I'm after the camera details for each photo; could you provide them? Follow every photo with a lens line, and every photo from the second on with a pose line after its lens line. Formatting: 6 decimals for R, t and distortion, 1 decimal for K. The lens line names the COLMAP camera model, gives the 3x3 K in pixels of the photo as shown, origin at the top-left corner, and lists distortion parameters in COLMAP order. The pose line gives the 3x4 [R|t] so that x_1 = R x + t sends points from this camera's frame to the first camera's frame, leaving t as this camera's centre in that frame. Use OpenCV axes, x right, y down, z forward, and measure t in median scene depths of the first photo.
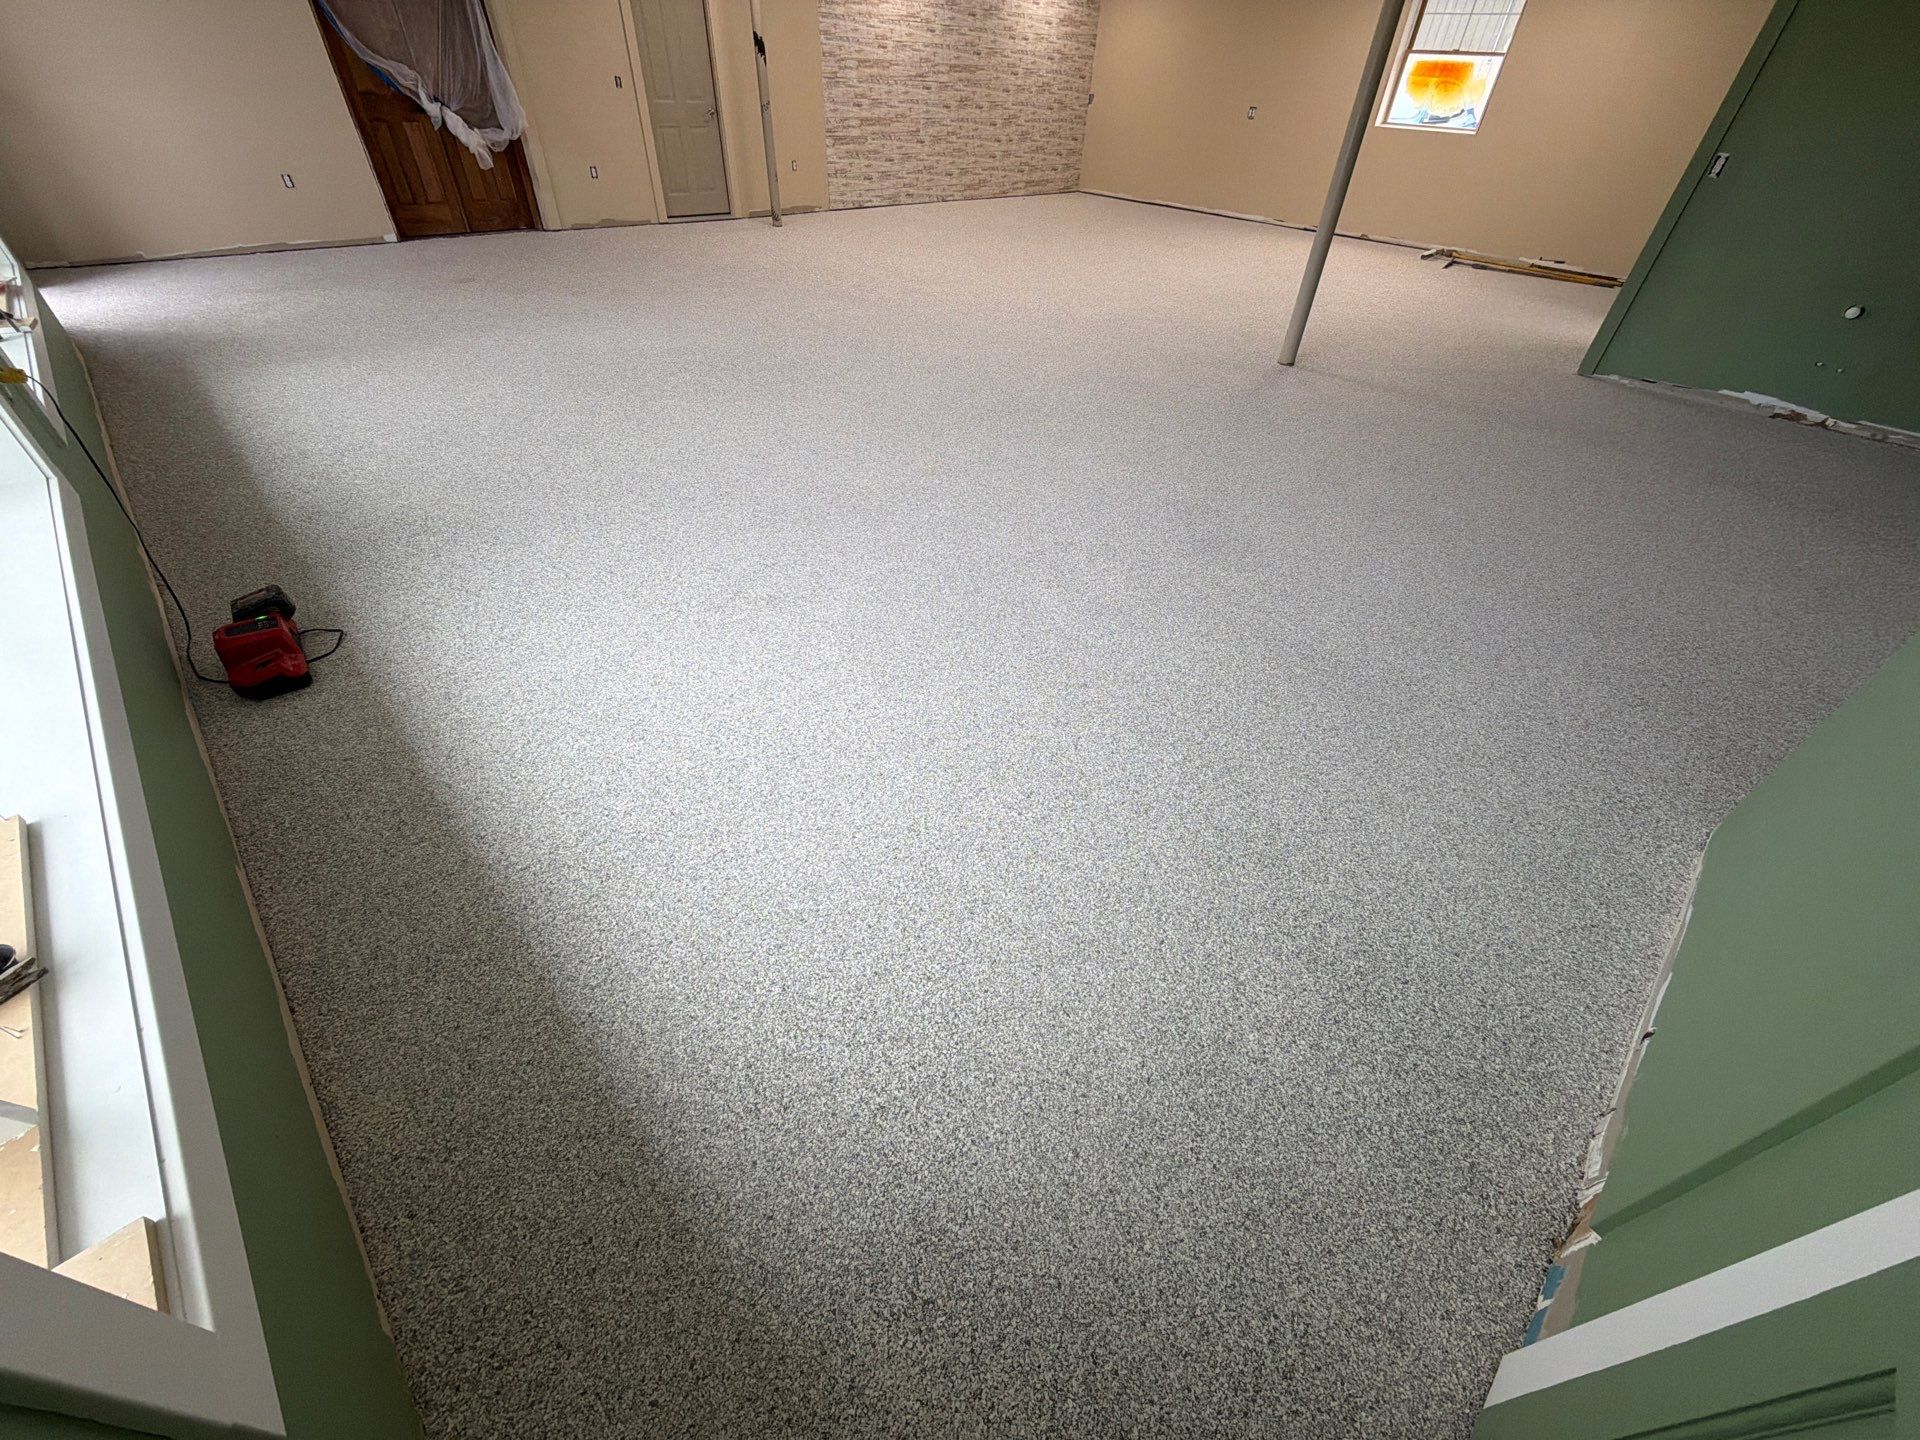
lens RADIAL K [[763.0, 0, 970.0], [0, 763.0, 720.7], [0, 0, 1]] dist [0.000437, -0.000188]
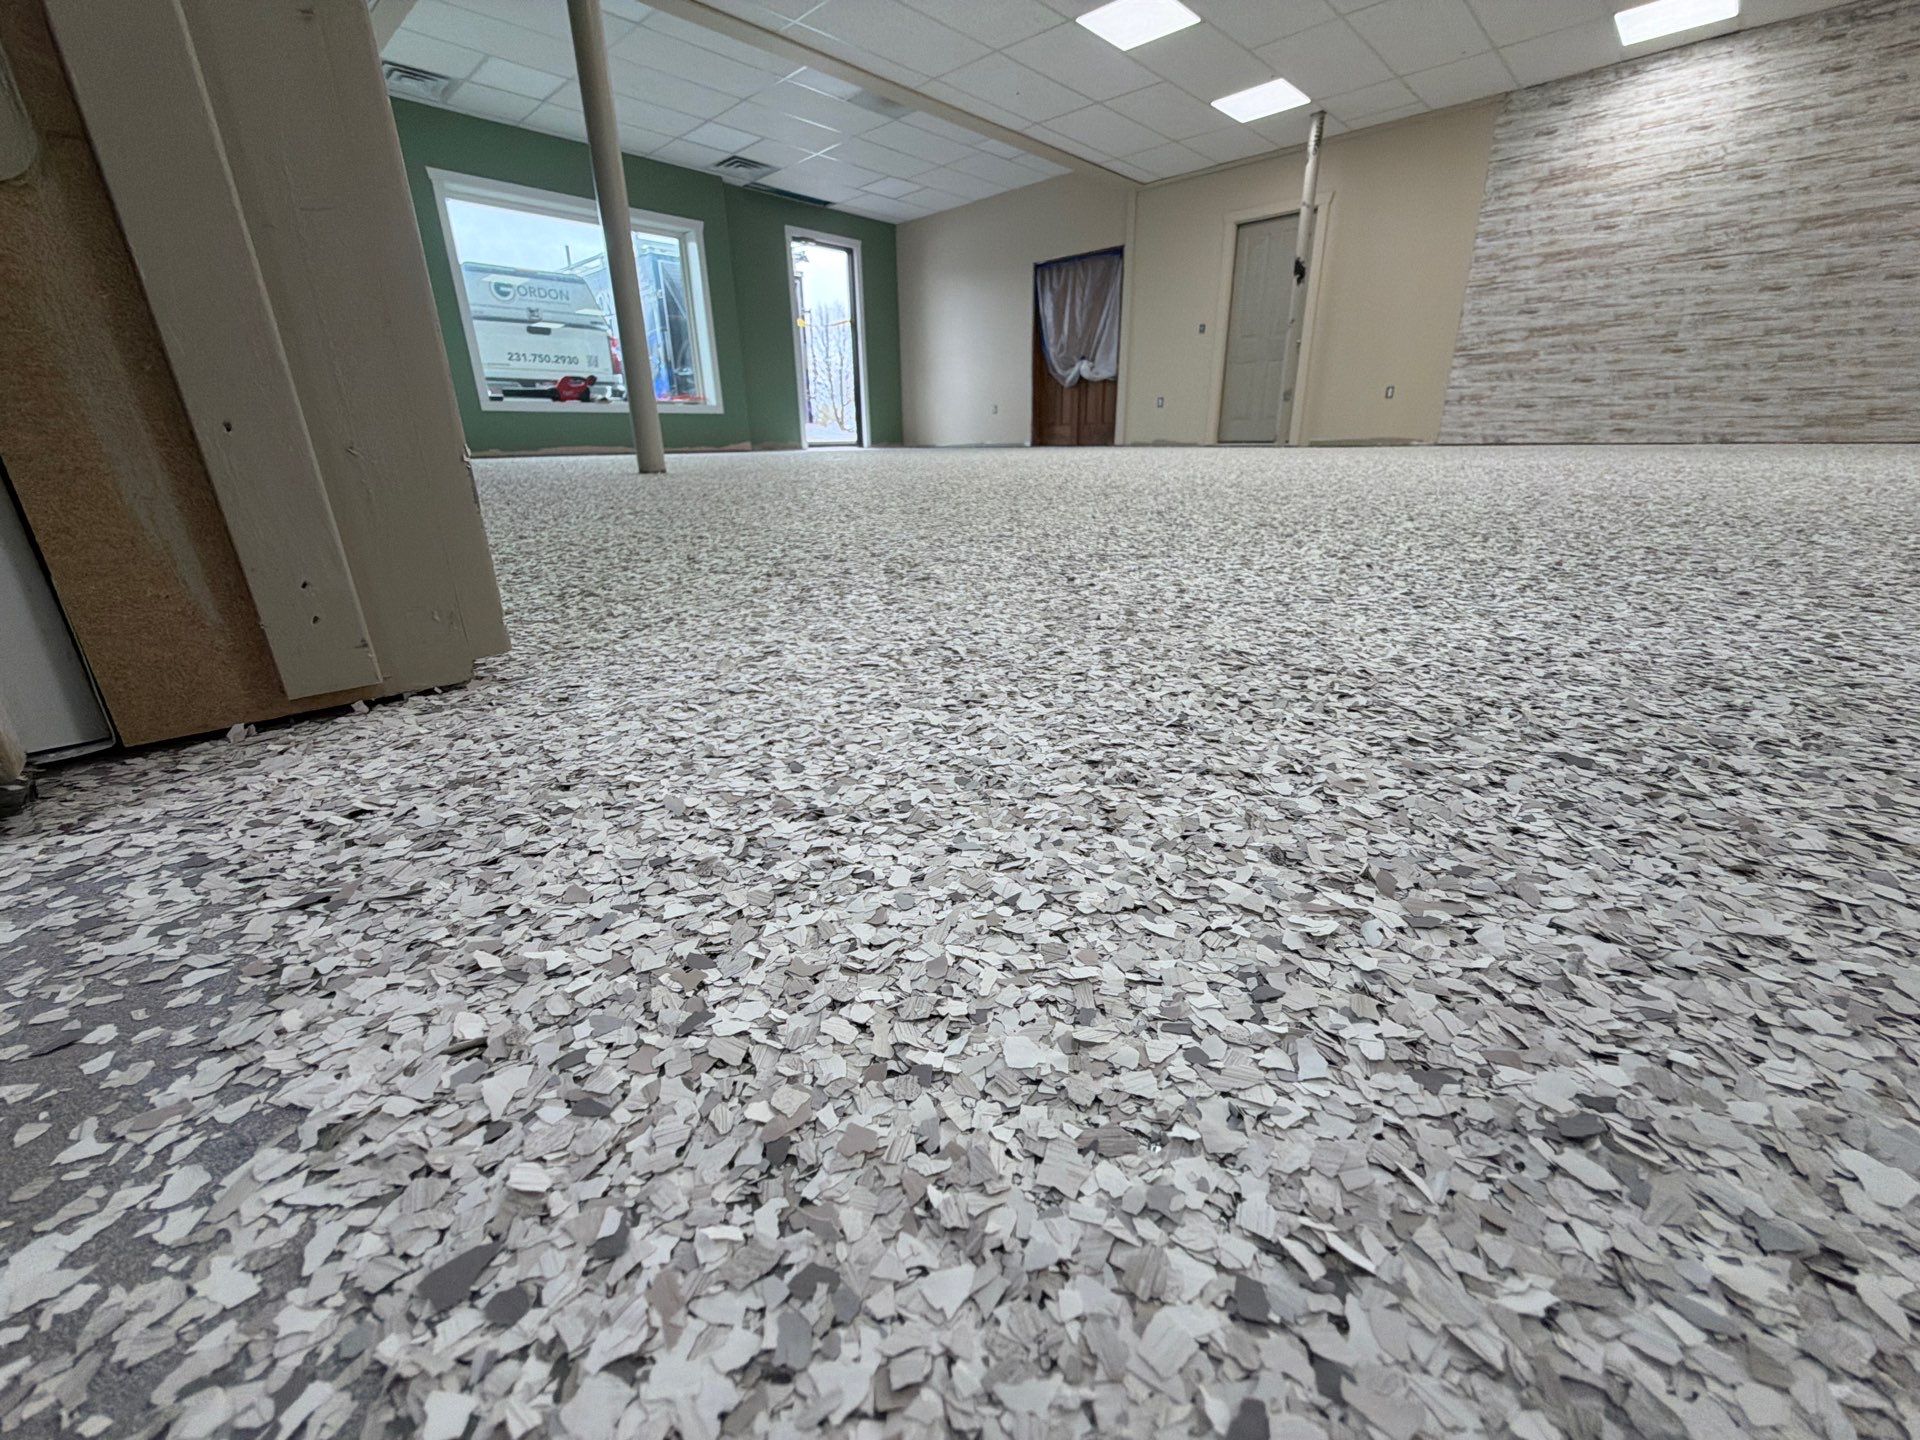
lens RADIAL K [[763.0, 0, 959.9], [0, 763.0, 712.7], [0, 0, 1]] dist [0.000437, -0.000188]
pose [[0.053154, 0.293073, -0.954611, 0.585332], [-0.641367, 0.742741, 0.192315, -0.337111], [0.765391, 0.602034, 0.227447, 0.661047]]
